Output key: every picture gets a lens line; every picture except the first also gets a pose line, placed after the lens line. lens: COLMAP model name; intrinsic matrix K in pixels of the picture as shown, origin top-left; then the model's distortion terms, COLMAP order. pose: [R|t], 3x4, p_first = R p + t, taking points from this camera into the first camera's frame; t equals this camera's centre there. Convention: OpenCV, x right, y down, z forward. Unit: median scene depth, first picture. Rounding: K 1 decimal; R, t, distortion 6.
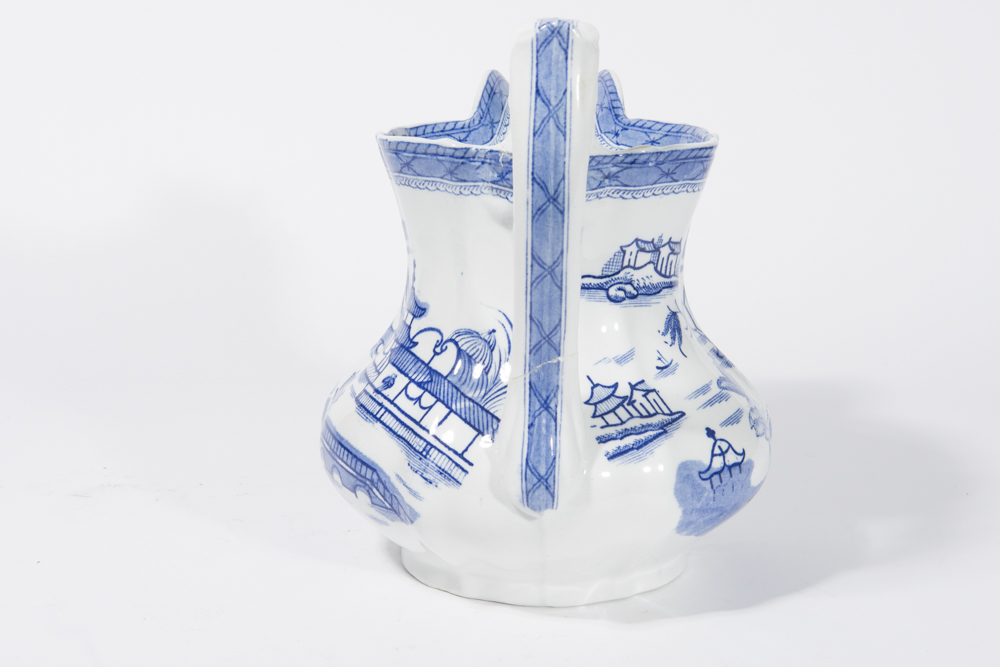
lens RADIAL K [[1486.1, 0, 500.0], [0, 1486.1, 333.5], [0, 0, 1]] dist [0.132562, 0.000346]
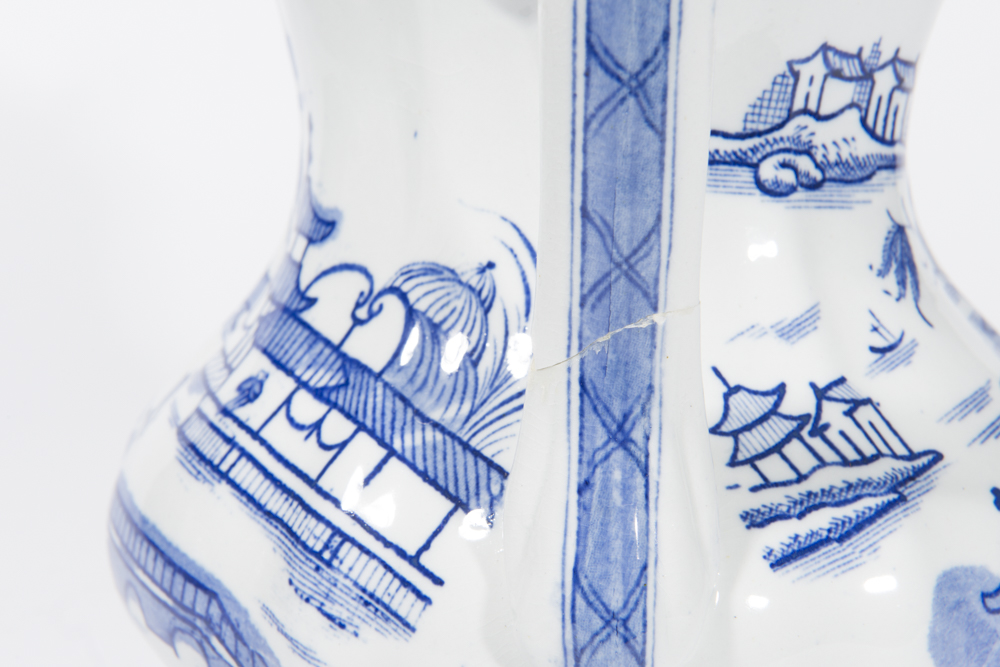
lens RADIAL K [[1920.1, 0, 500.0], [0, 1920.1, 333.5], [0, 0, 1]] dist [0.139130, -0.192409]
pose [[0.999960, -0.008881, 0.001220, -0.002347], [0.008902, 0.999786, -0.018650, 0.028549], [-0.001054, 0.018660, 0.999825, 0.454354]]
